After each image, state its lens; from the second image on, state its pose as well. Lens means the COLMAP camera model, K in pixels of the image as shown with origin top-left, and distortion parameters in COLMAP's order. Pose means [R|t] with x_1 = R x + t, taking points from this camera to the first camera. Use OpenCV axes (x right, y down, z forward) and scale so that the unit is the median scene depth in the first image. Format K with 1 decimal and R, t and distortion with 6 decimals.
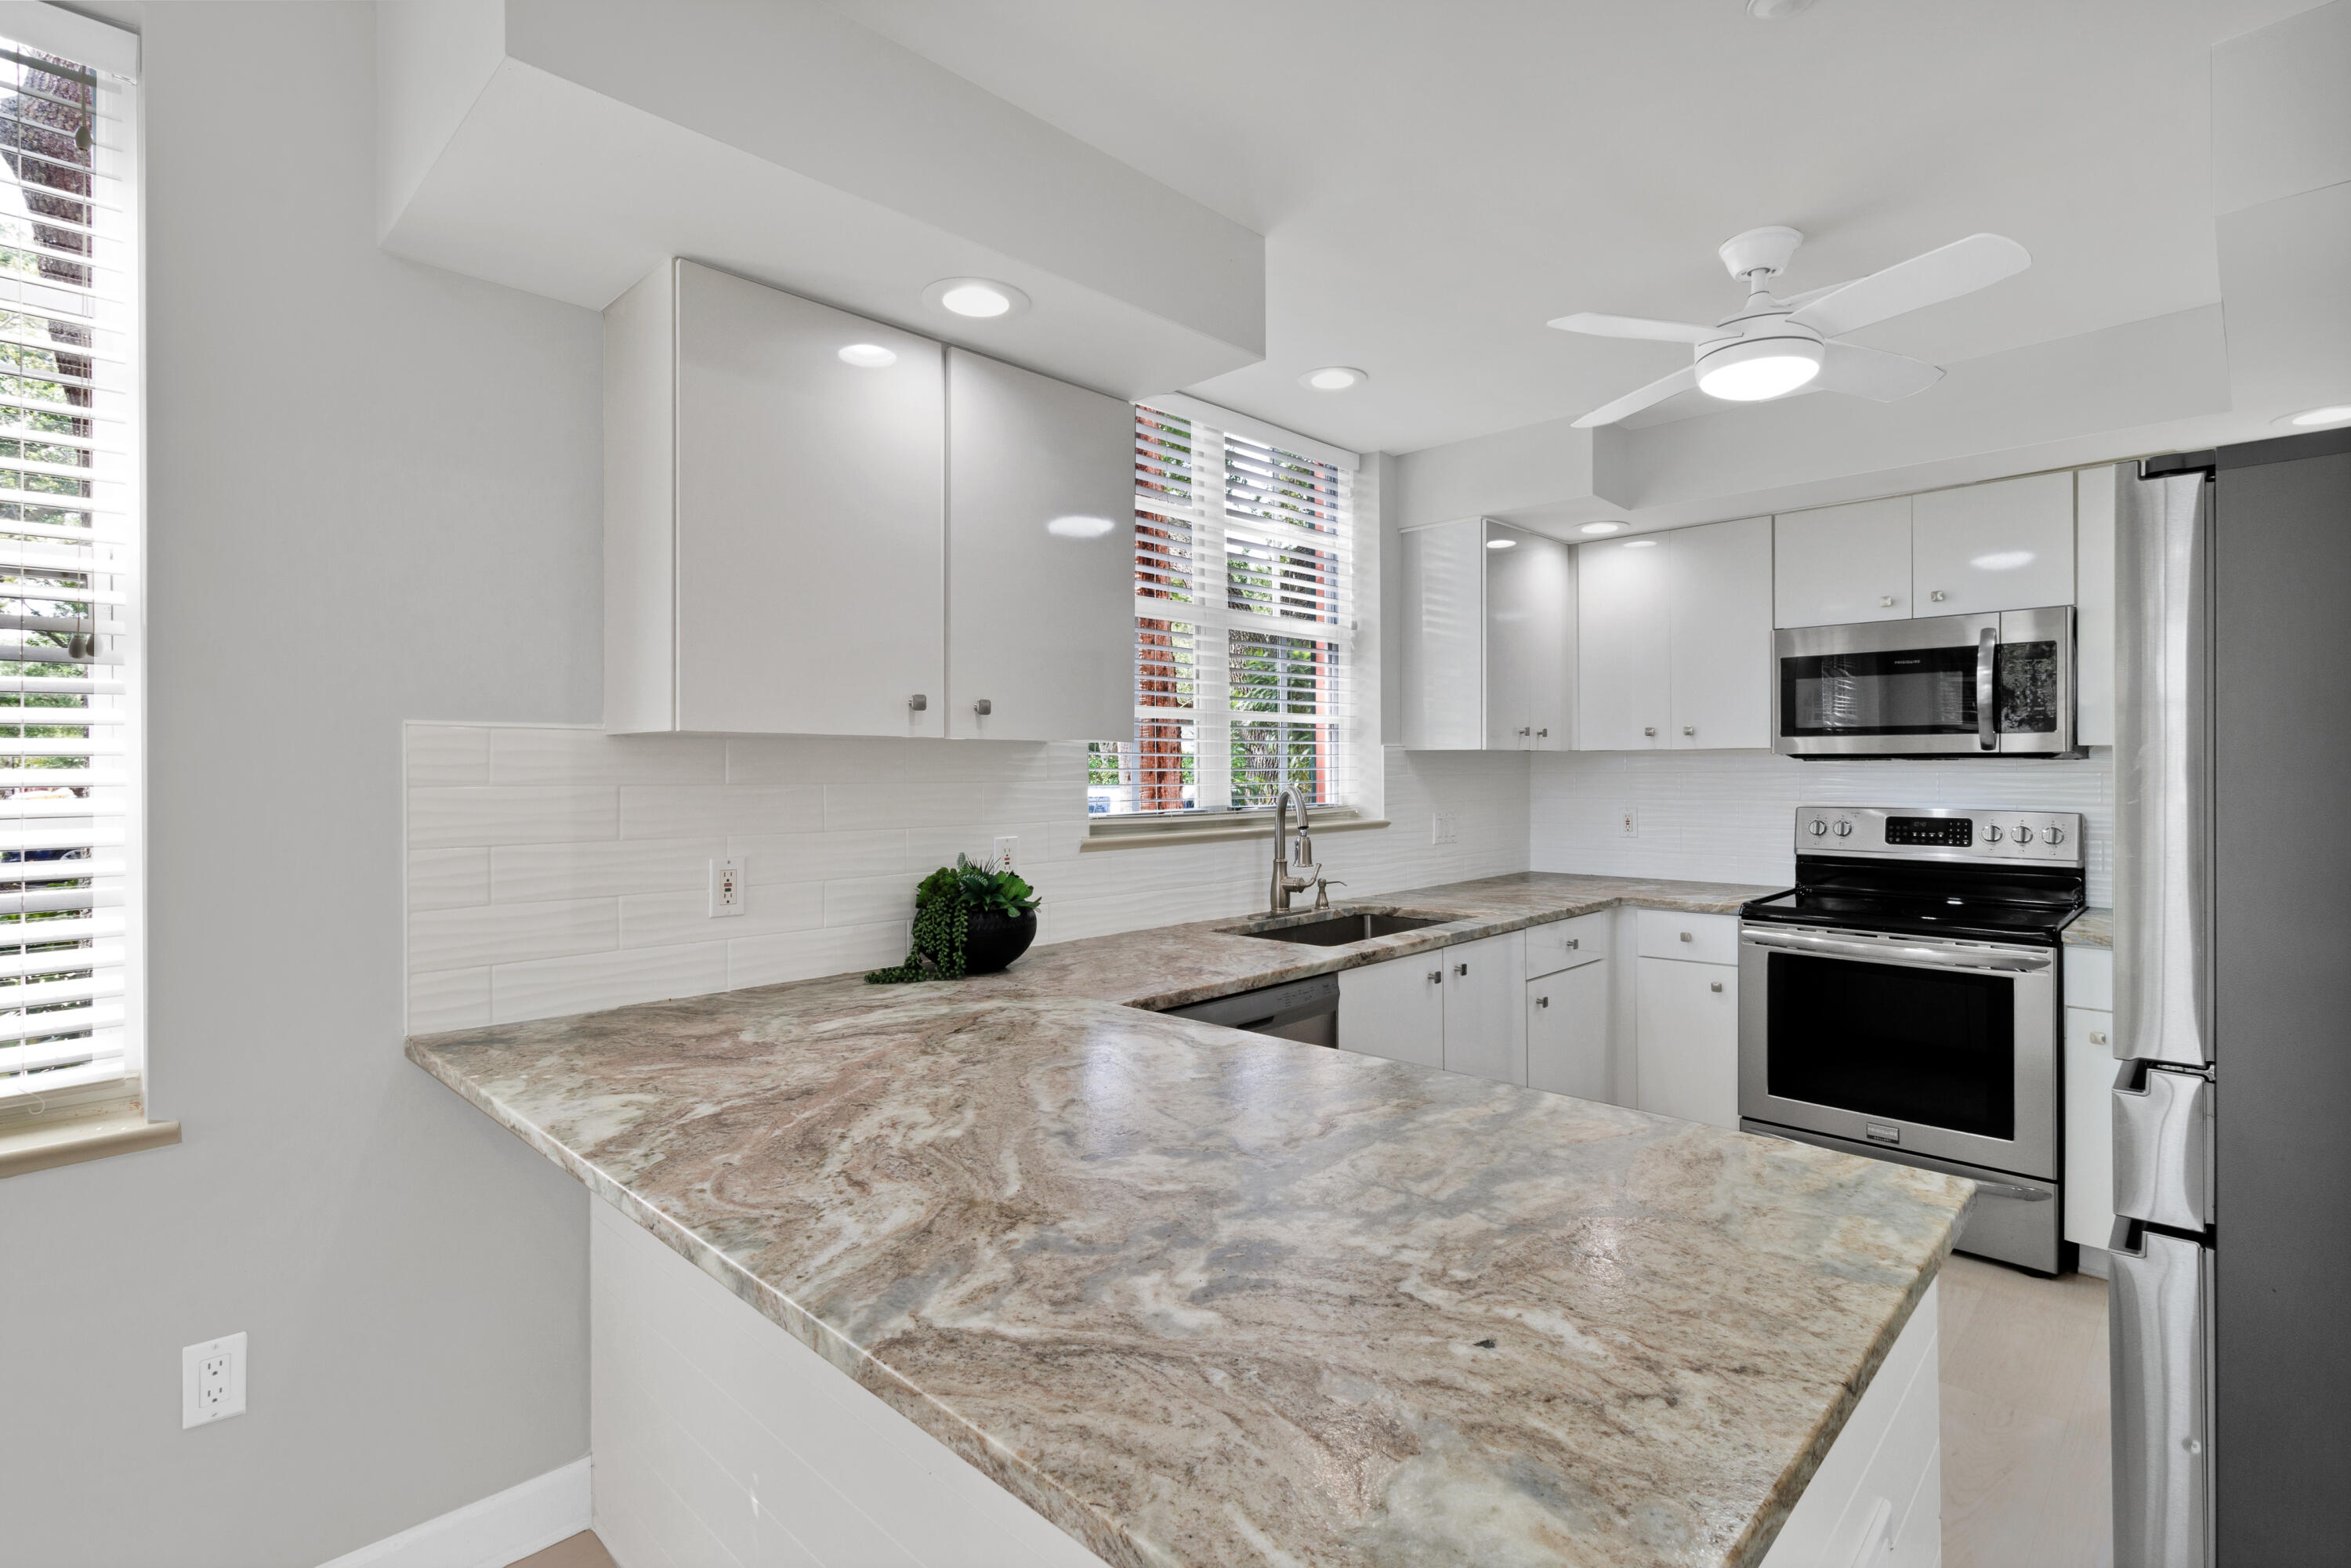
lens RADIAL K [[1124.1, 0, 1168.0], [0, 1124.1, 774.1], [0, 0, 1]] dist [-0.002011, 0.000566]
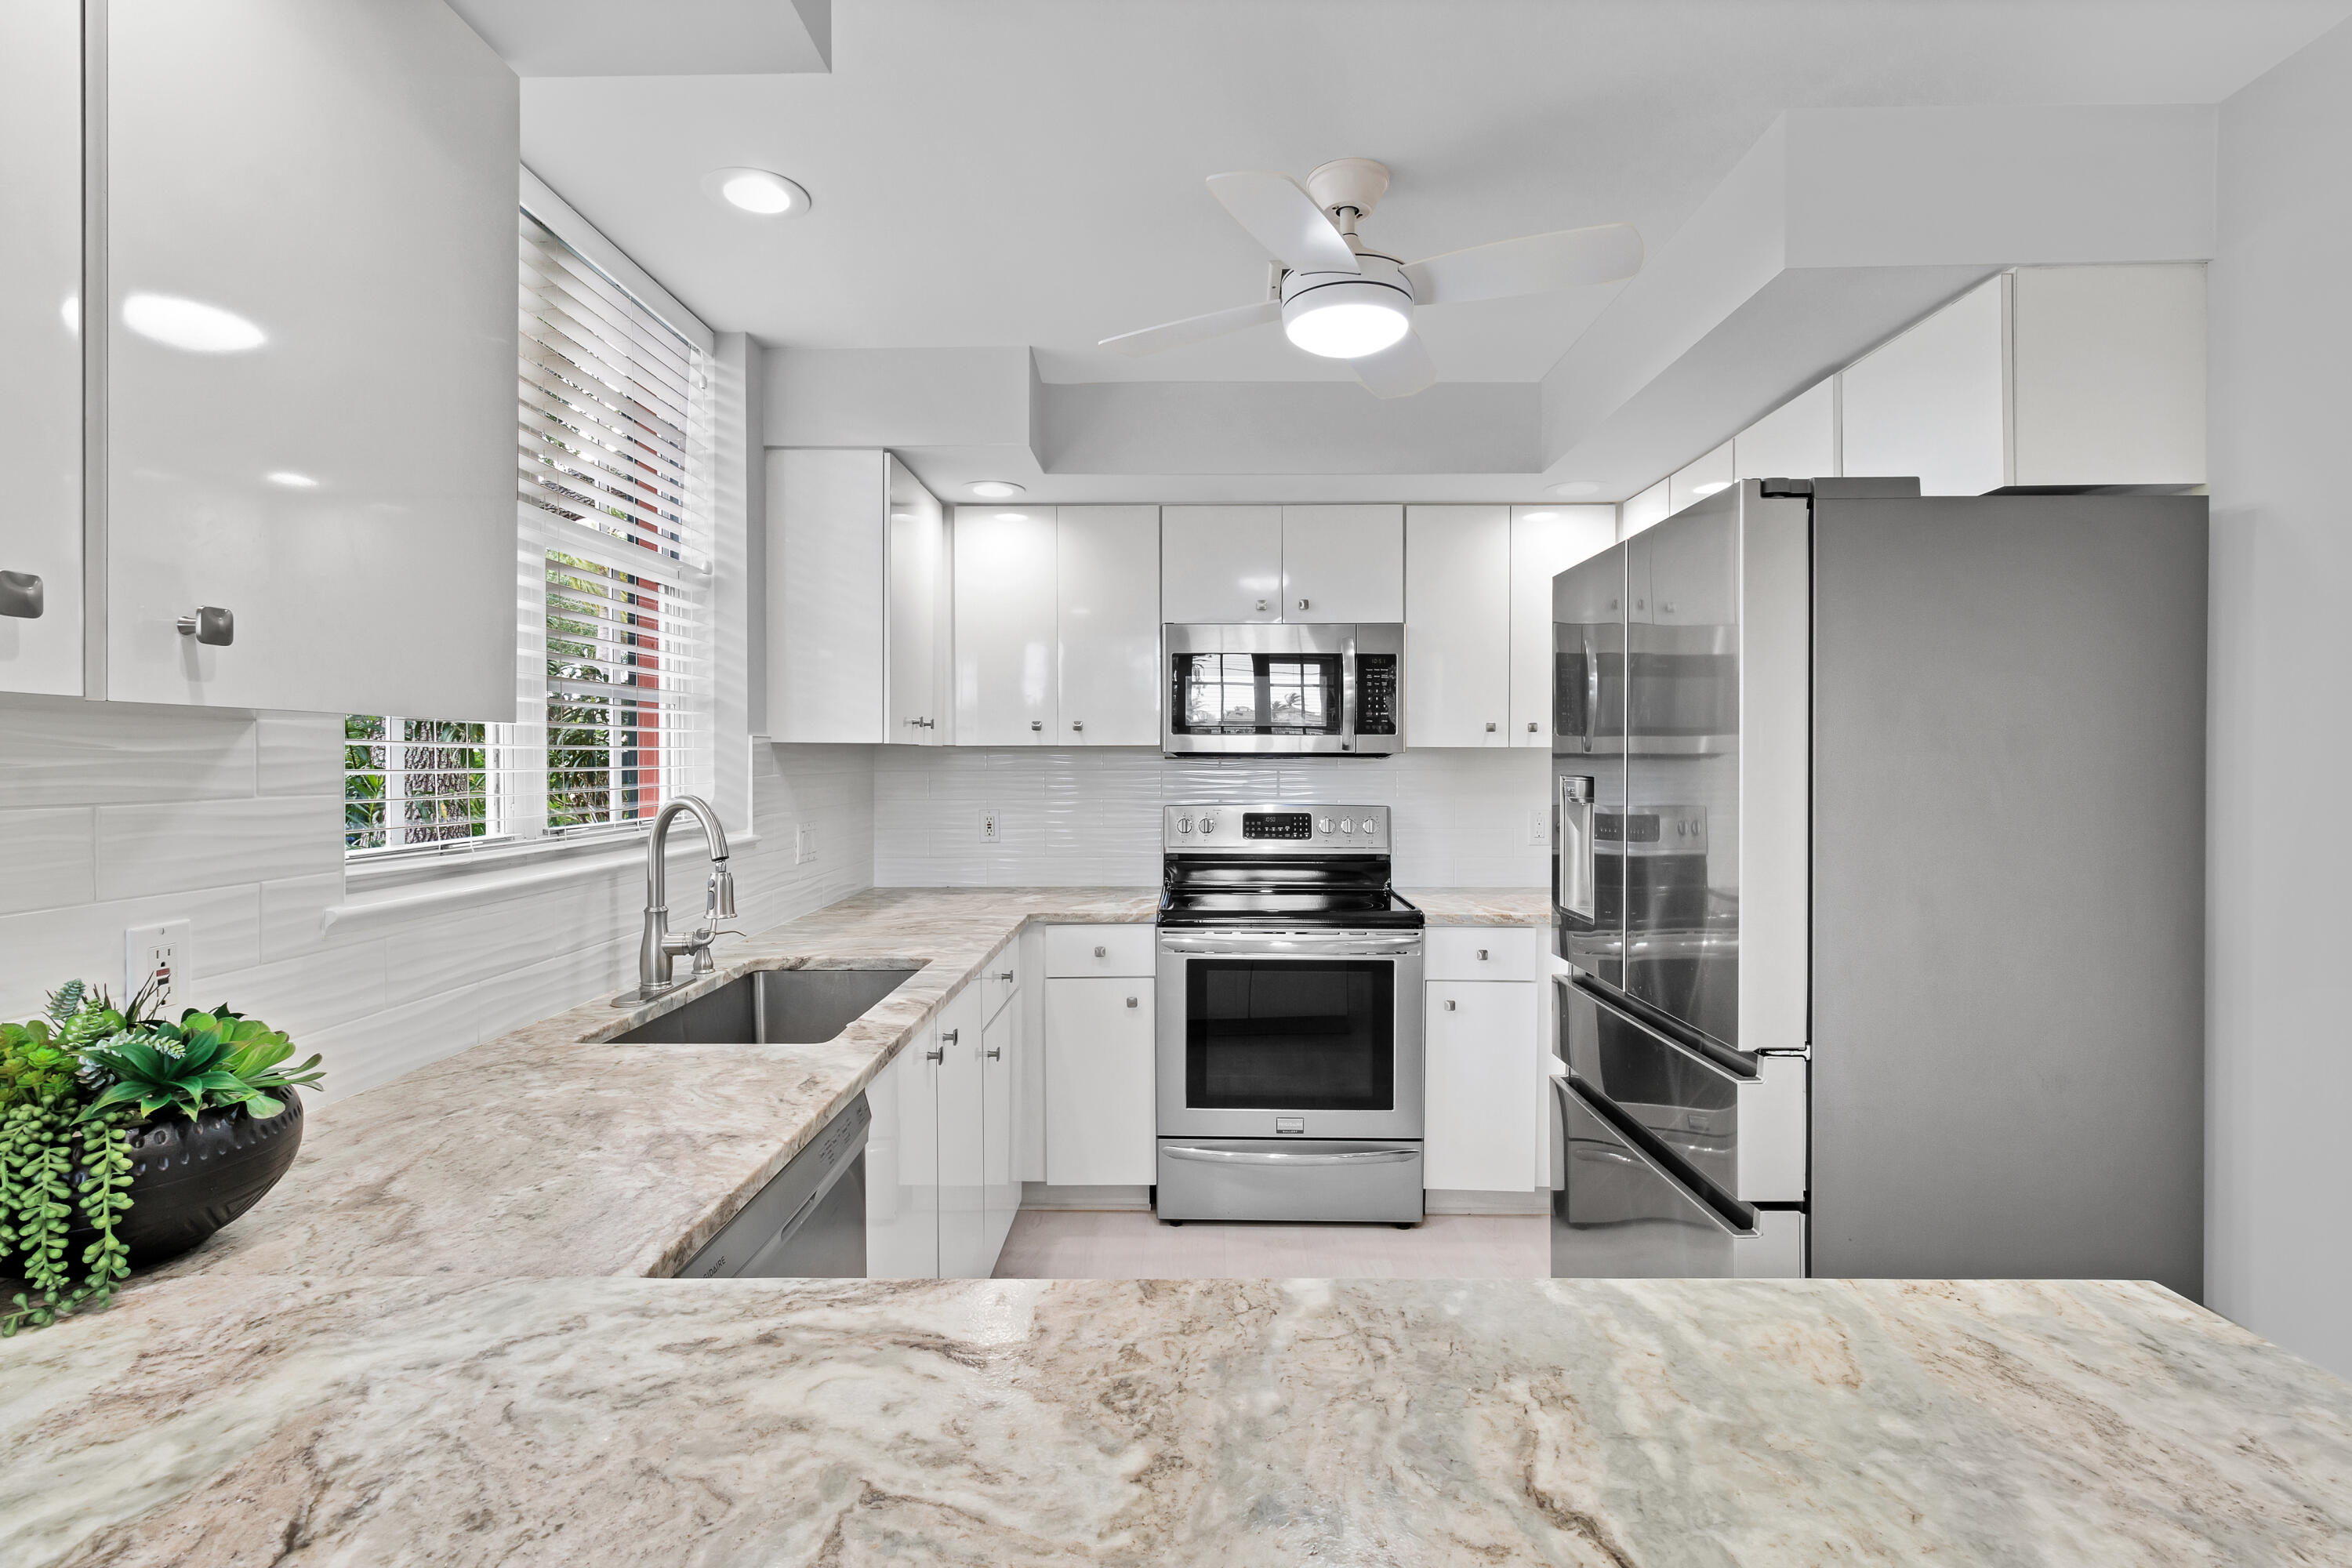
lens RADIAL K [[1124.6, 0, 1187.0], [0, 1124.6, 774.7], [0, 0, 1]] dist [-0.002011, 0.000566]
pose [[0.721384, -0.005307, 0.692514, -0.134206], [-0.000184, 0.999969, 0.007855, -0.006453], [-0.692535, -0.005793, 0.721361, 0.329218]]
